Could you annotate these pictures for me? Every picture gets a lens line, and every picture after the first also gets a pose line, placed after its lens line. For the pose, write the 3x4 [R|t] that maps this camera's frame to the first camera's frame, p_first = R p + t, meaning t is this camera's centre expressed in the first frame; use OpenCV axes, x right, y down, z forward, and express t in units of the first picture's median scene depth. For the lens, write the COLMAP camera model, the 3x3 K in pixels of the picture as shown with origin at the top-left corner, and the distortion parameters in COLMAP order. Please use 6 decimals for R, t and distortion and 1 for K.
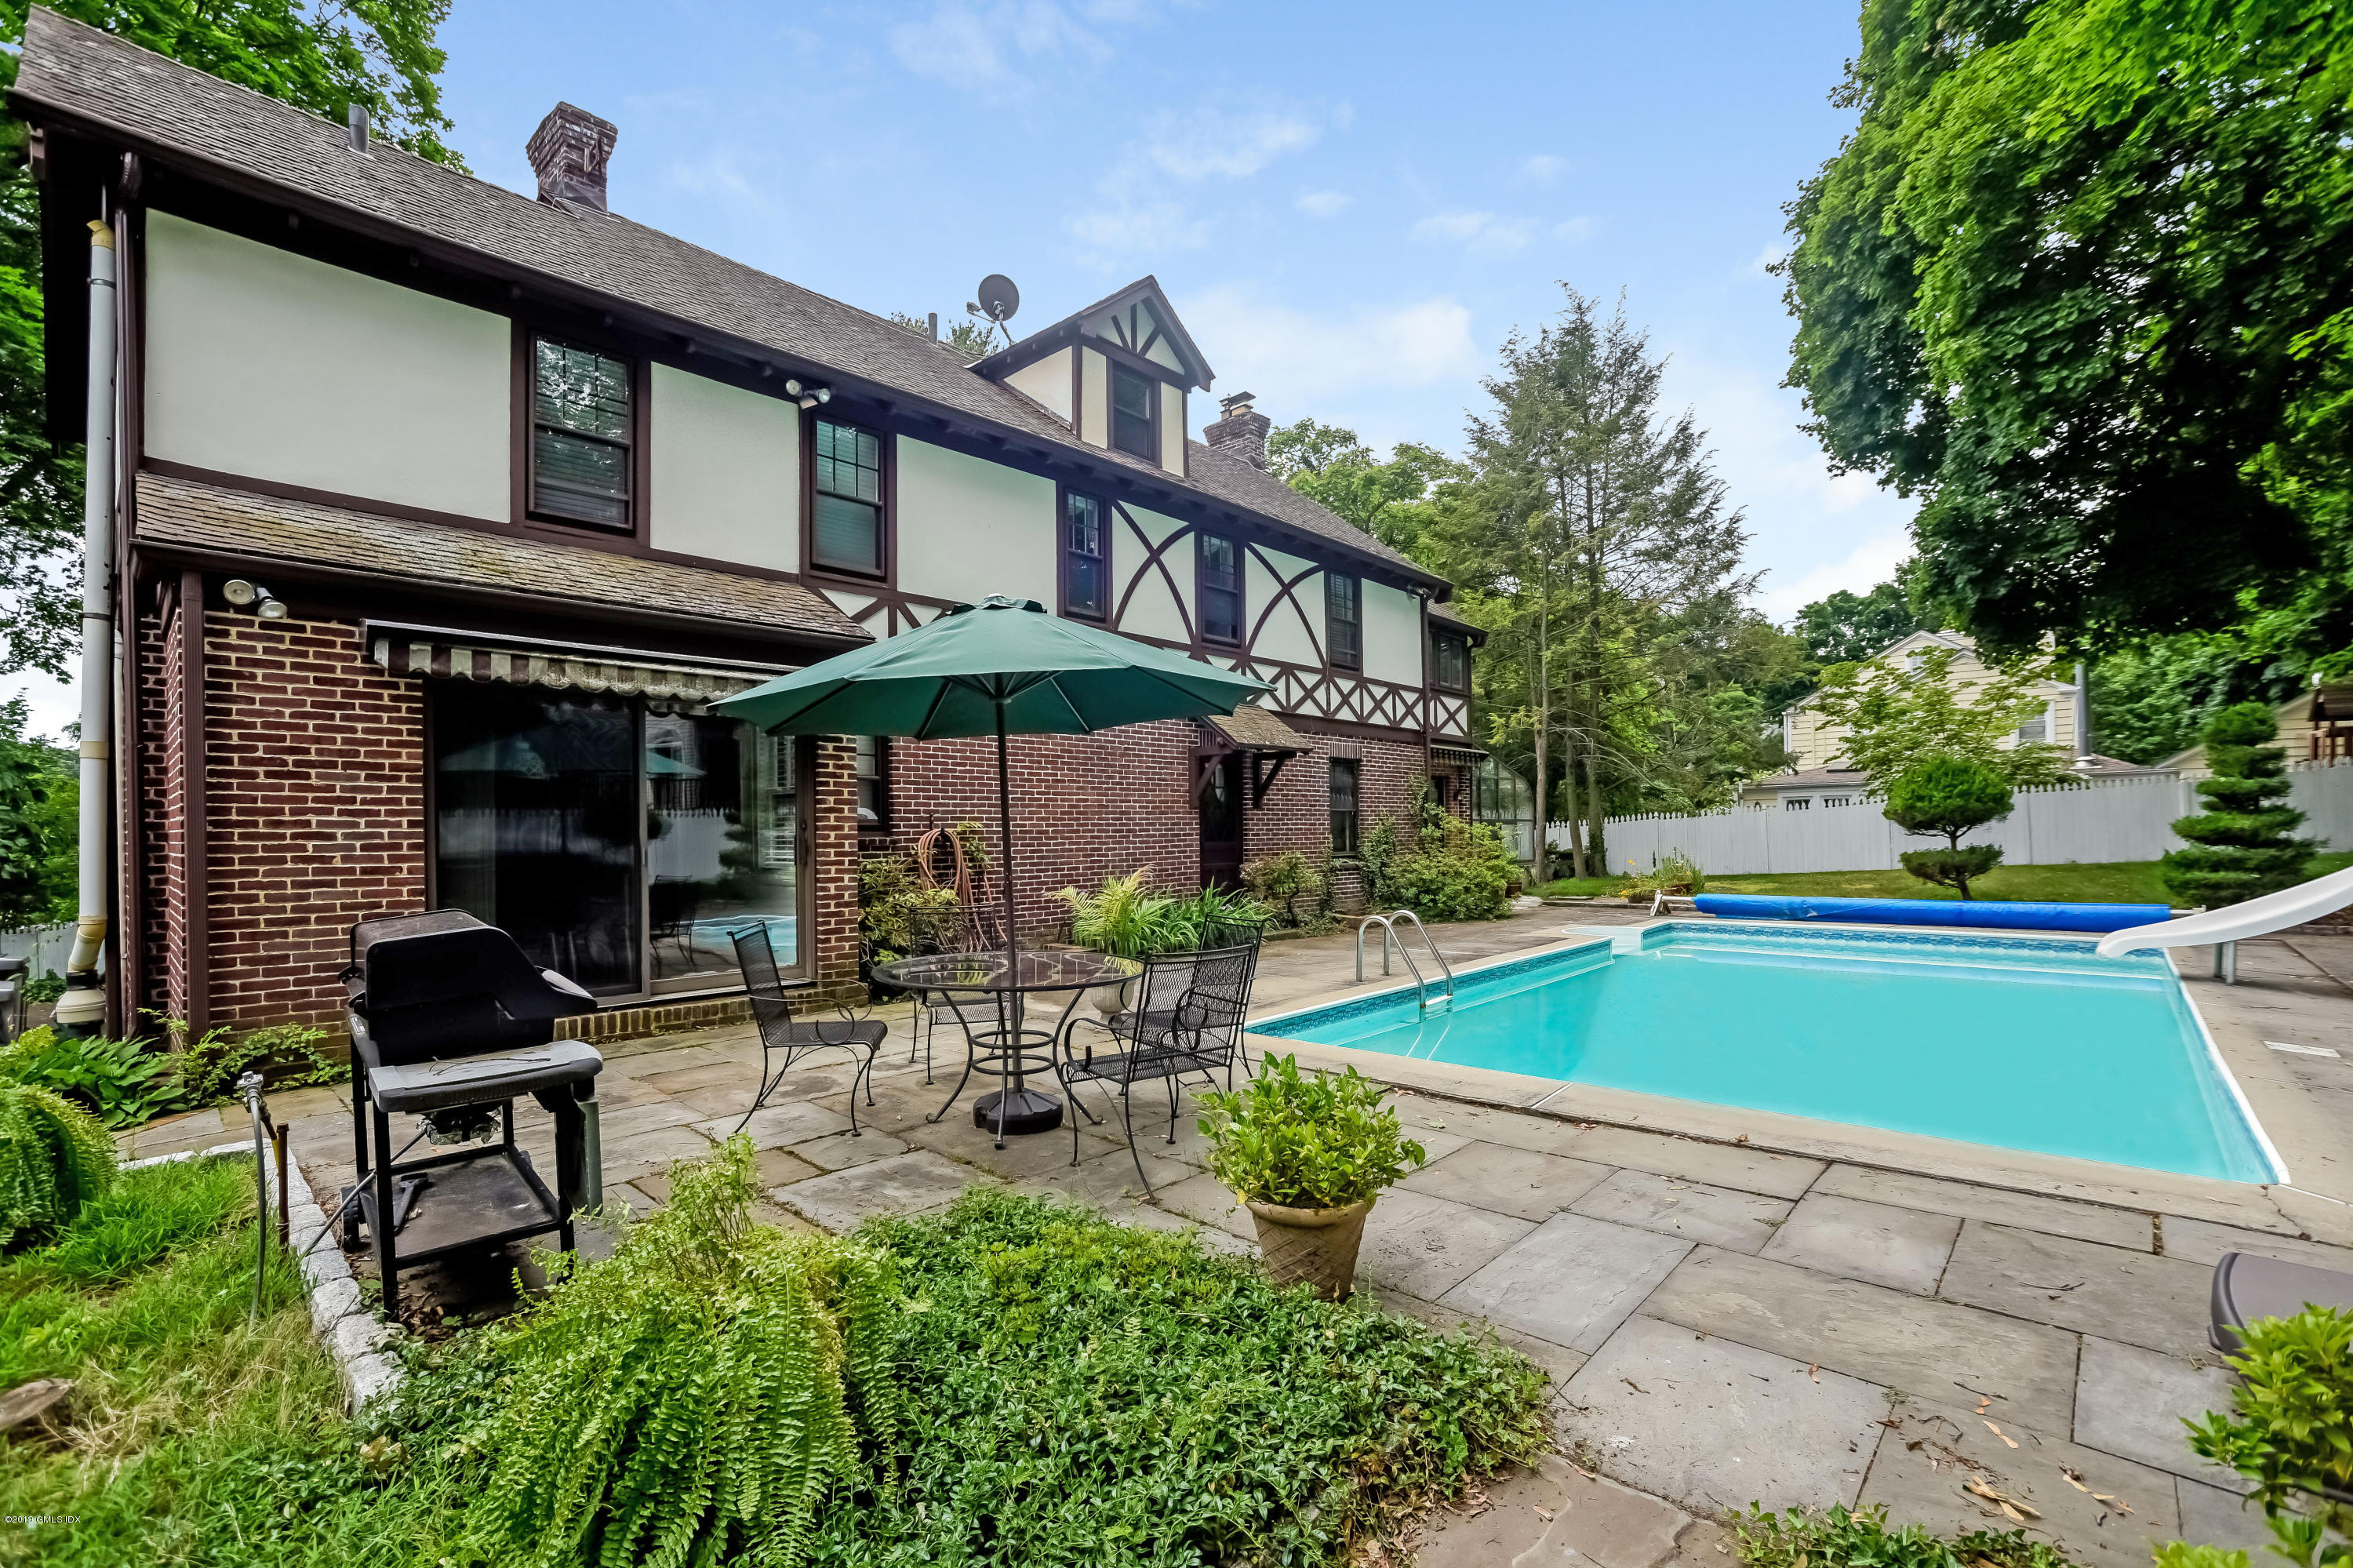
lens RADIAL K [[1018.4, 0, 1174.5], [0, 1018.4, 806.1], [0, 0, 1]] dist [-0.016314, 0.003784]
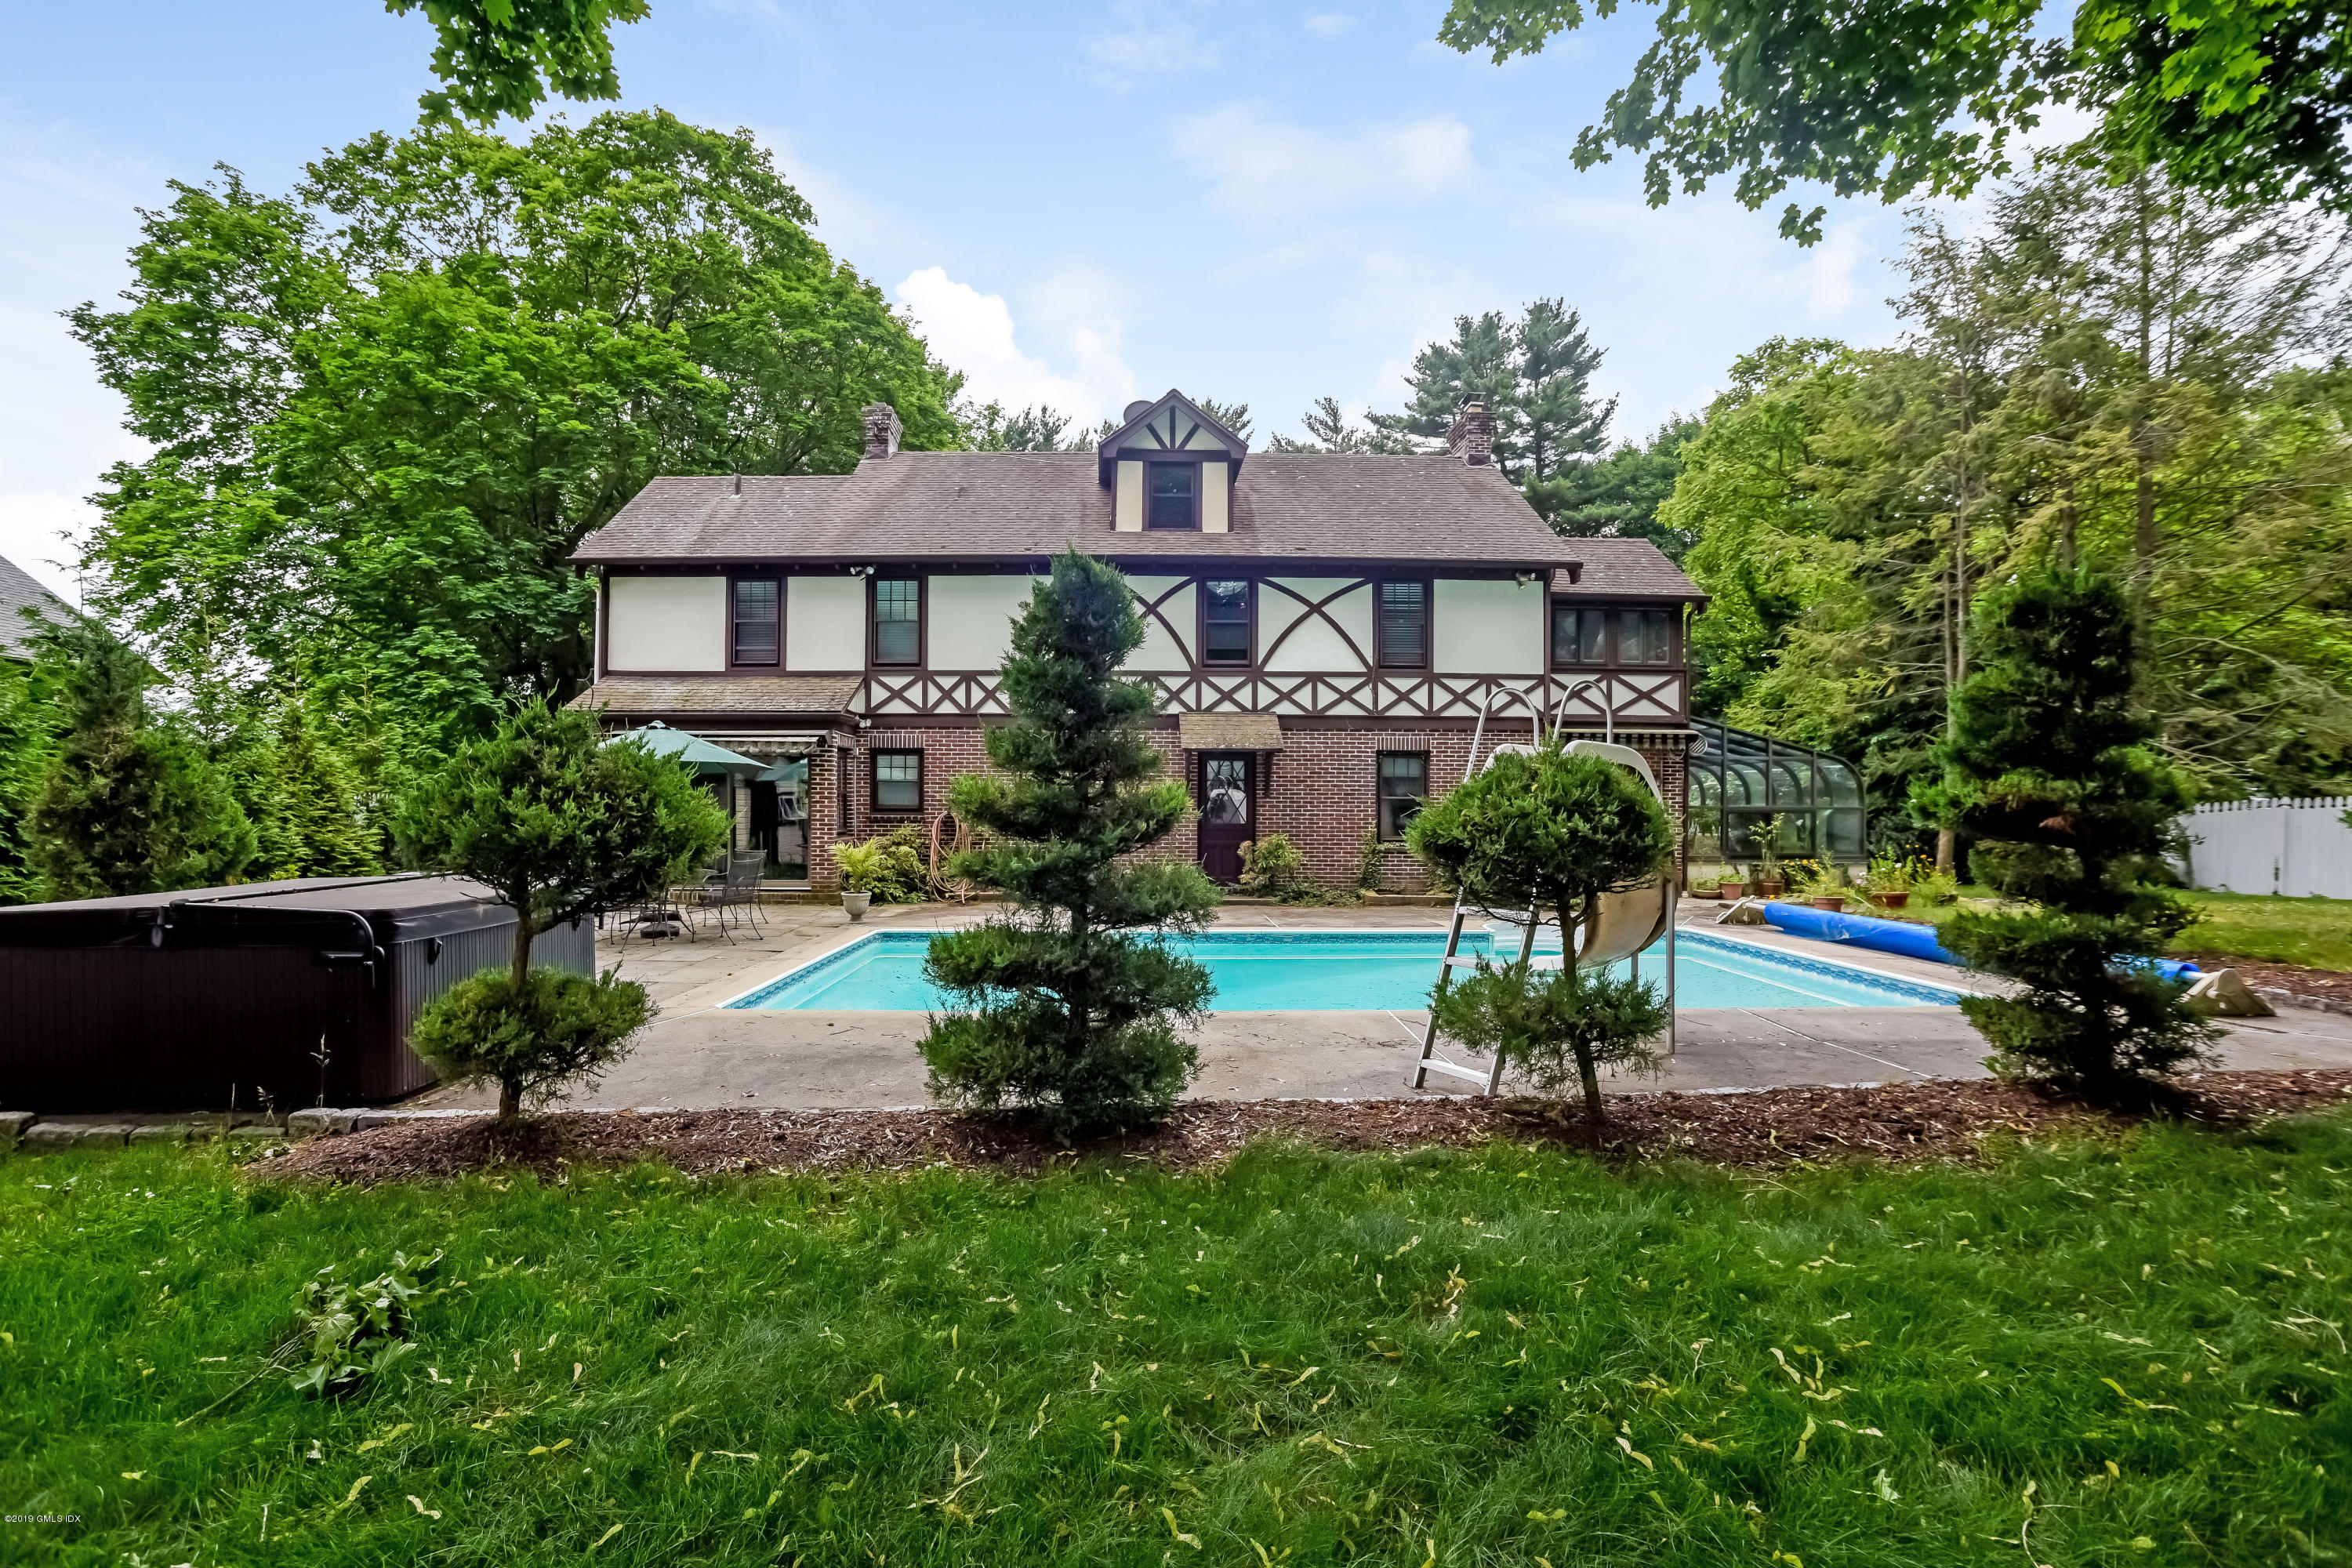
lens RADIAL K [[1017.9, 0, 1176.0], [0, 1017.9, 789.0], [0, 0, 1]] dist [-0.016314, 0.003784]
pose [[0.711567, 0.002599, -0.702614, 0.813044], [0.005493, 0.999942, 0.009261, -0.018738], [0.702597, -0.010449, 0.711511, 0.059838]]
